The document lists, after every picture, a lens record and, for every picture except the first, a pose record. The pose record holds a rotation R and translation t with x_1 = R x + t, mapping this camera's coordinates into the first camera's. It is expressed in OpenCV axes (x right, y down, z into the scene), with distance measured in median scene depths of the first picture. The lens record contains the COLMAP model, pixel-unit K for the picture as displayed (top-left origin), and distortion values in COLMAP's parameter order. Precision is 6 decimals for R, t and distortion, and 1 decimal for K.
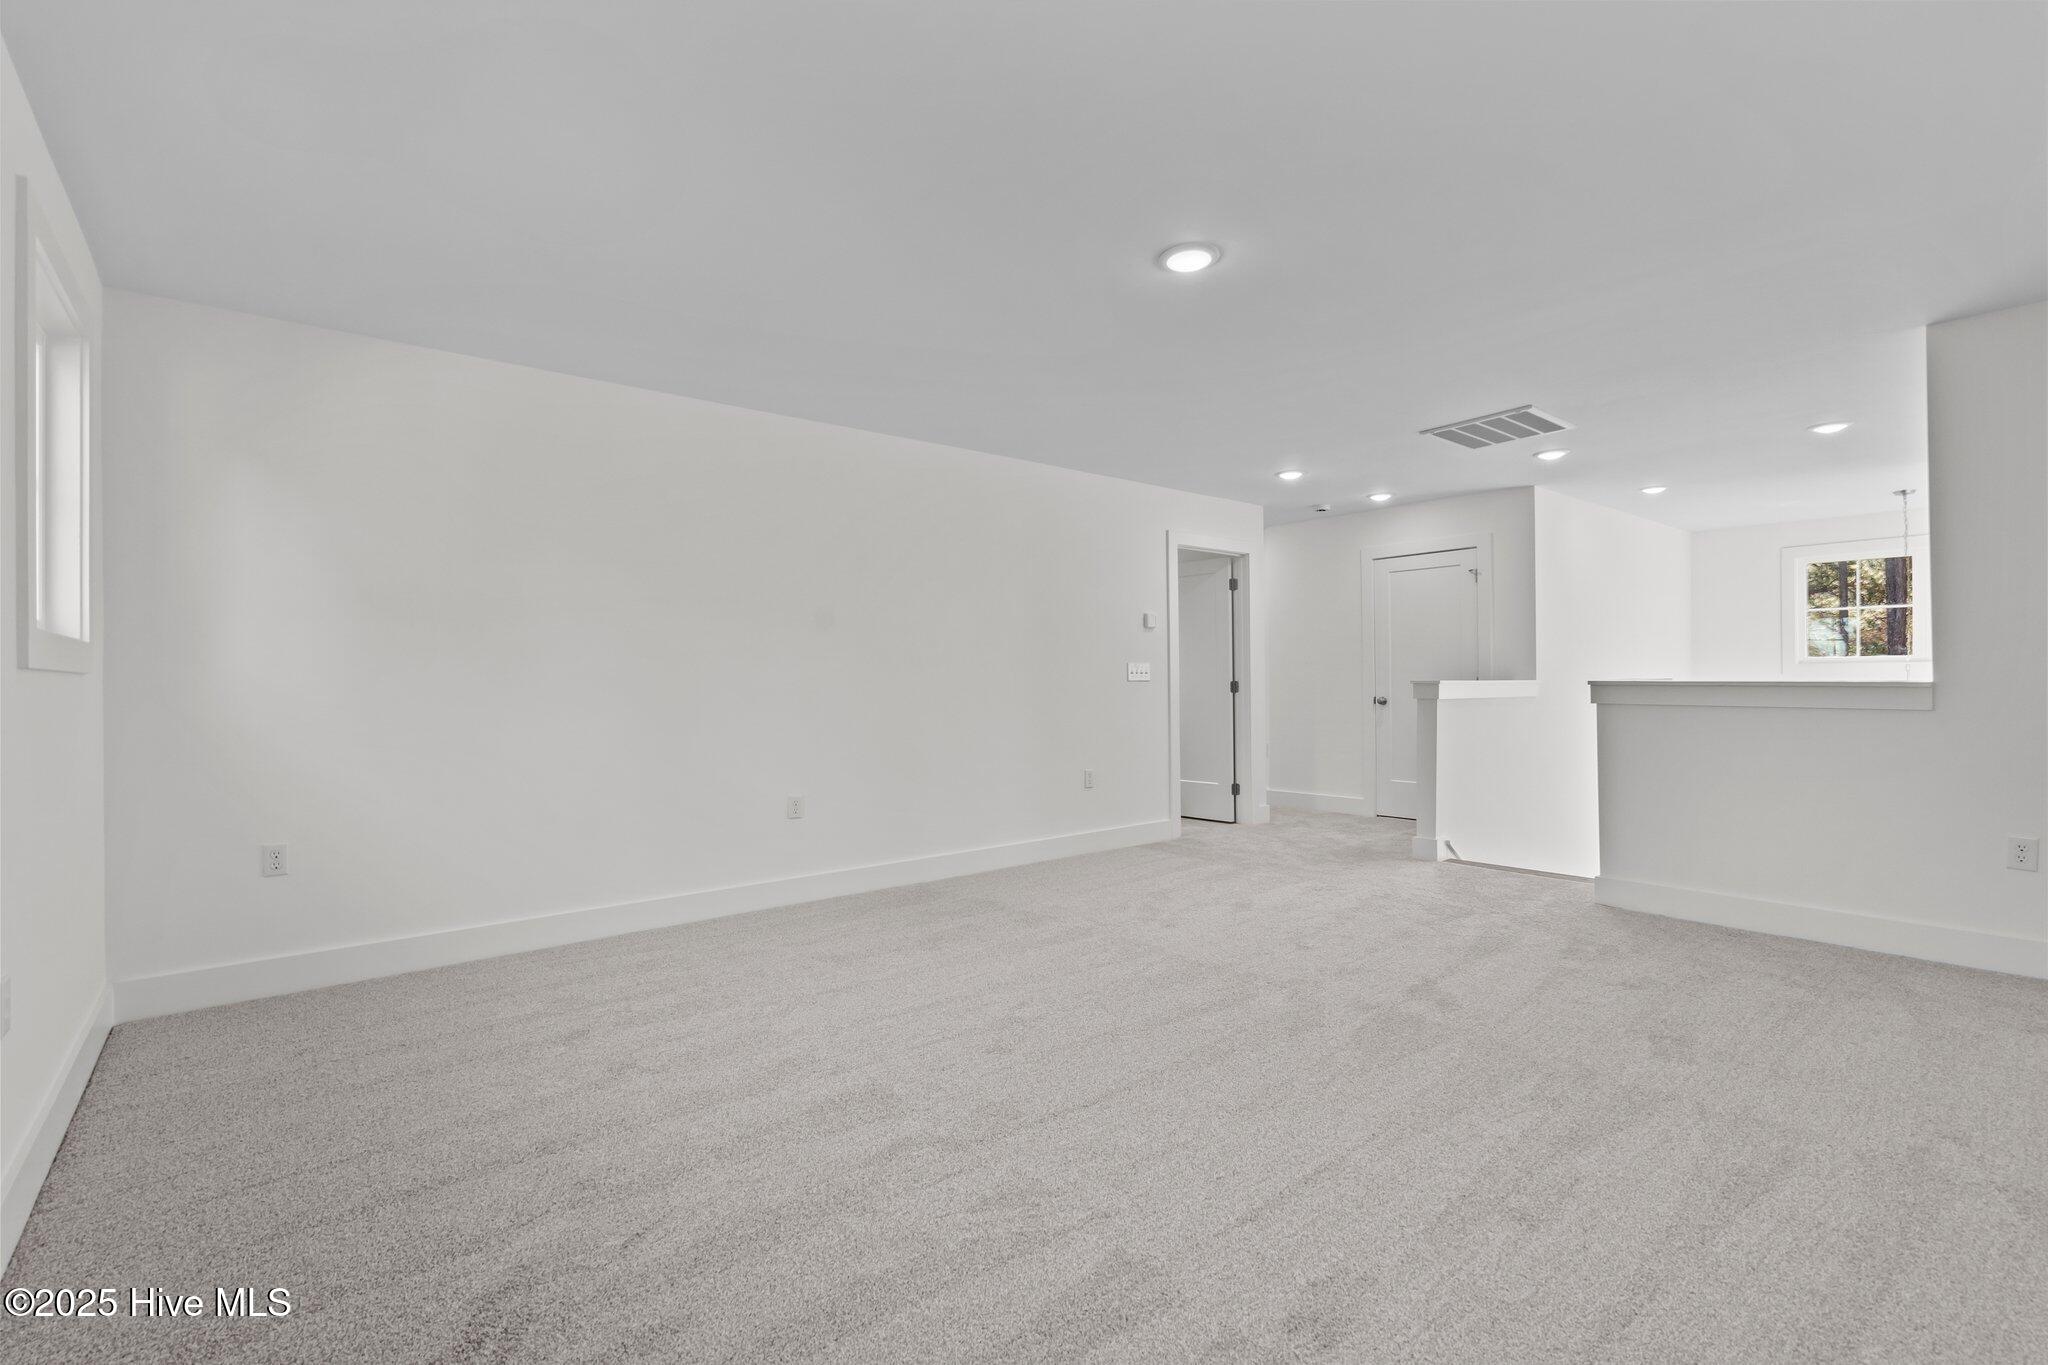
lens RADIAL K [[947.5, 0, 1035.9], [0, 947.5, 675.5], [0, 0, 1]] dist [-0.004153, 0.002047]
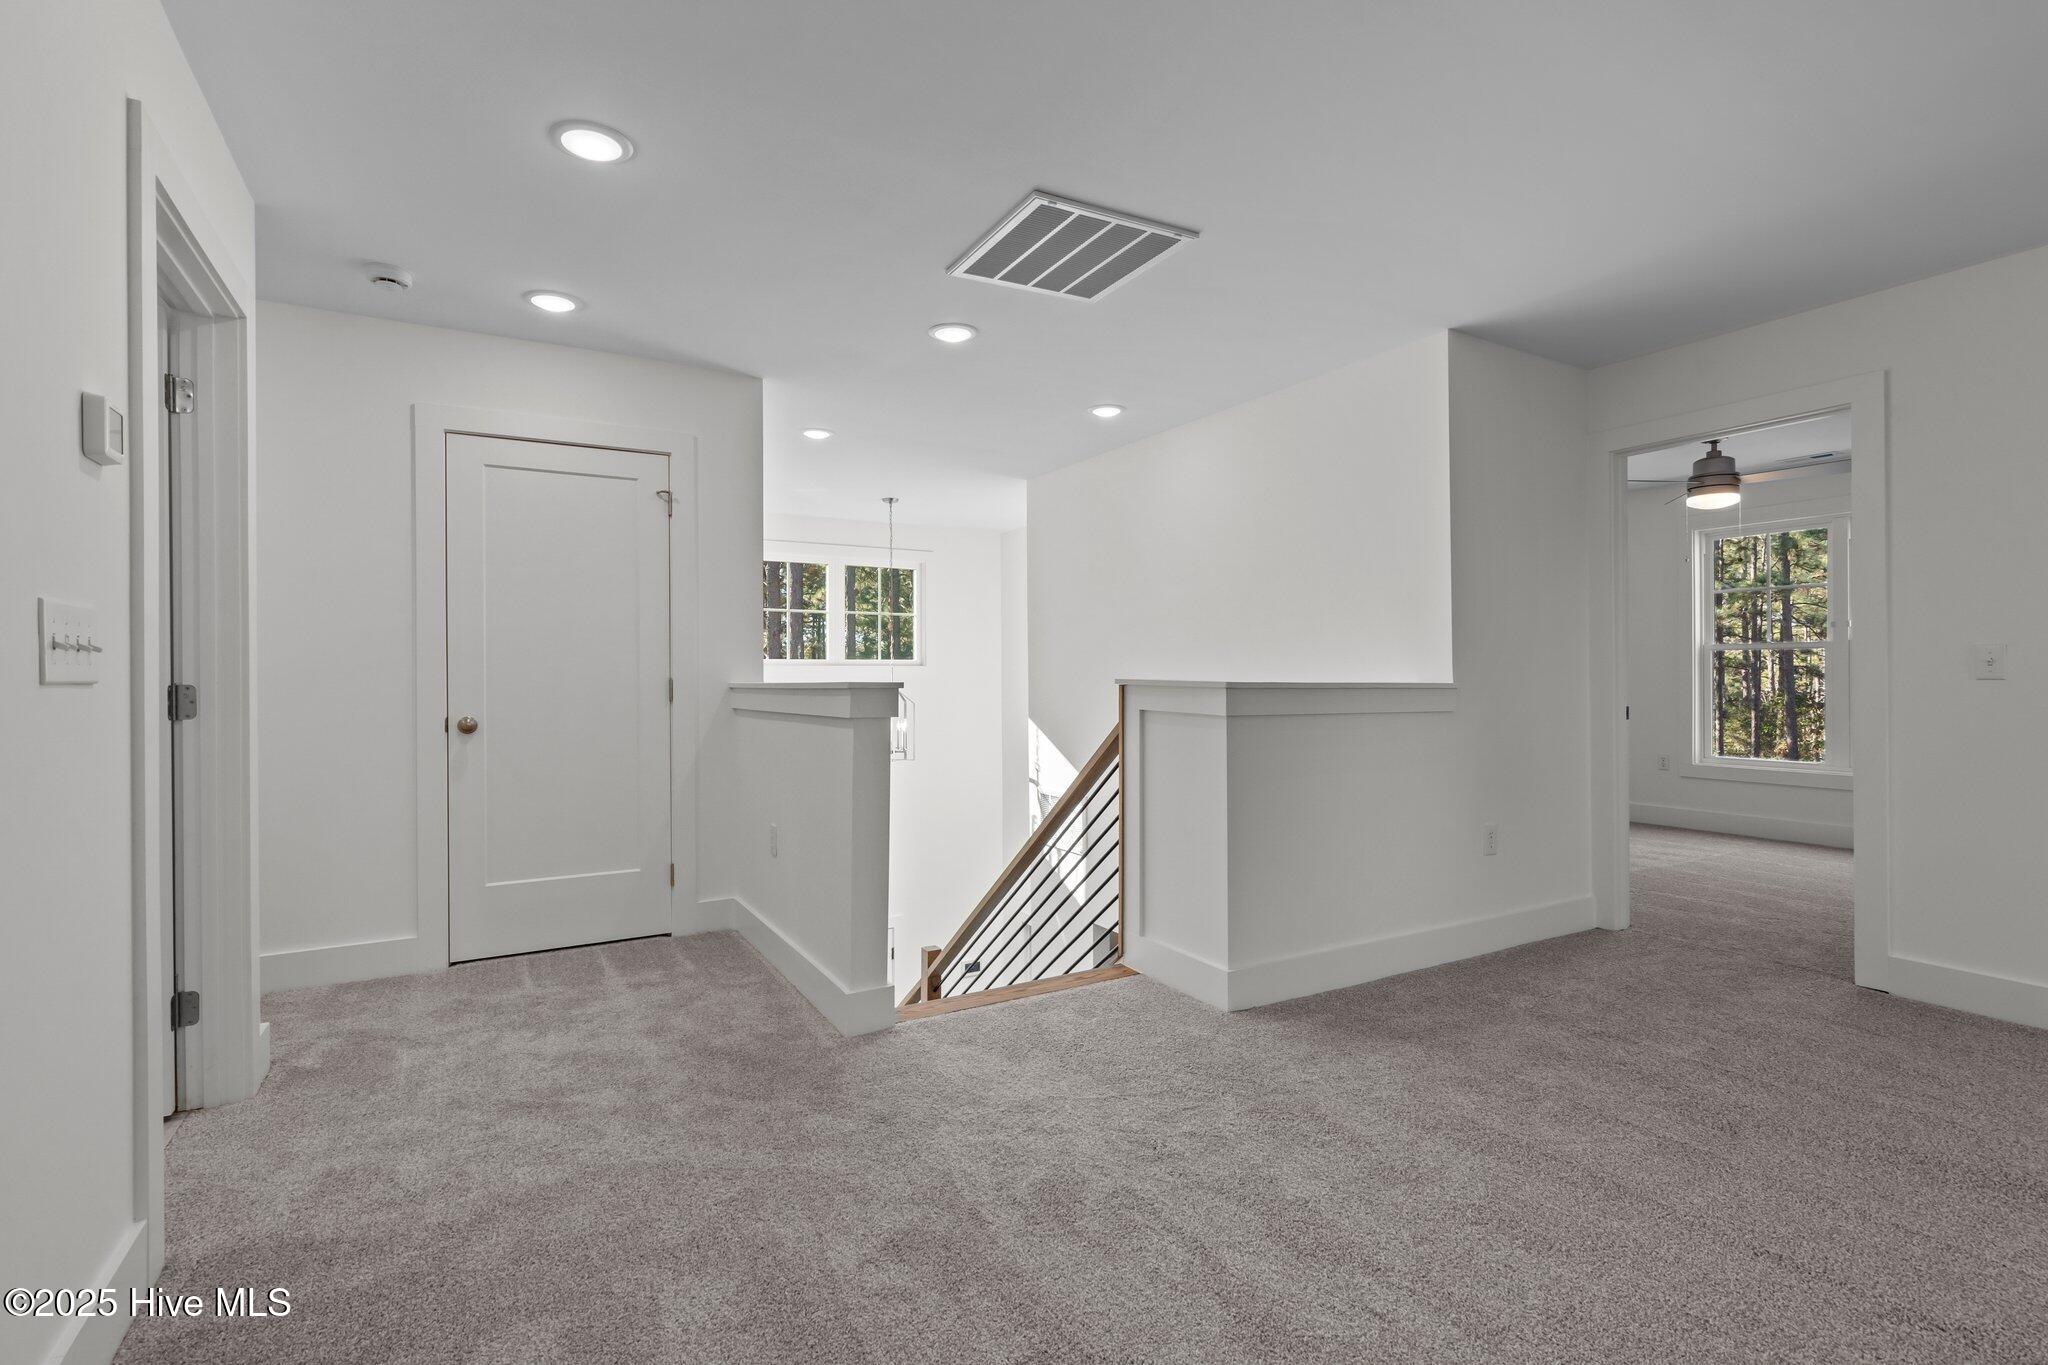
lens RADIAL K [[947.5, 0, 1021.9], [0, 947.5, 684.2], [0, 0, 1]] dist [-0.004153, 0.002047]
pose [[0.170561, -0.000505, 0.985347, -0.071116], [-0.002096, 0.999997, 0.000876, 0.004520], [-0.985345, -0.002215, 0.170560, 0.688759]]
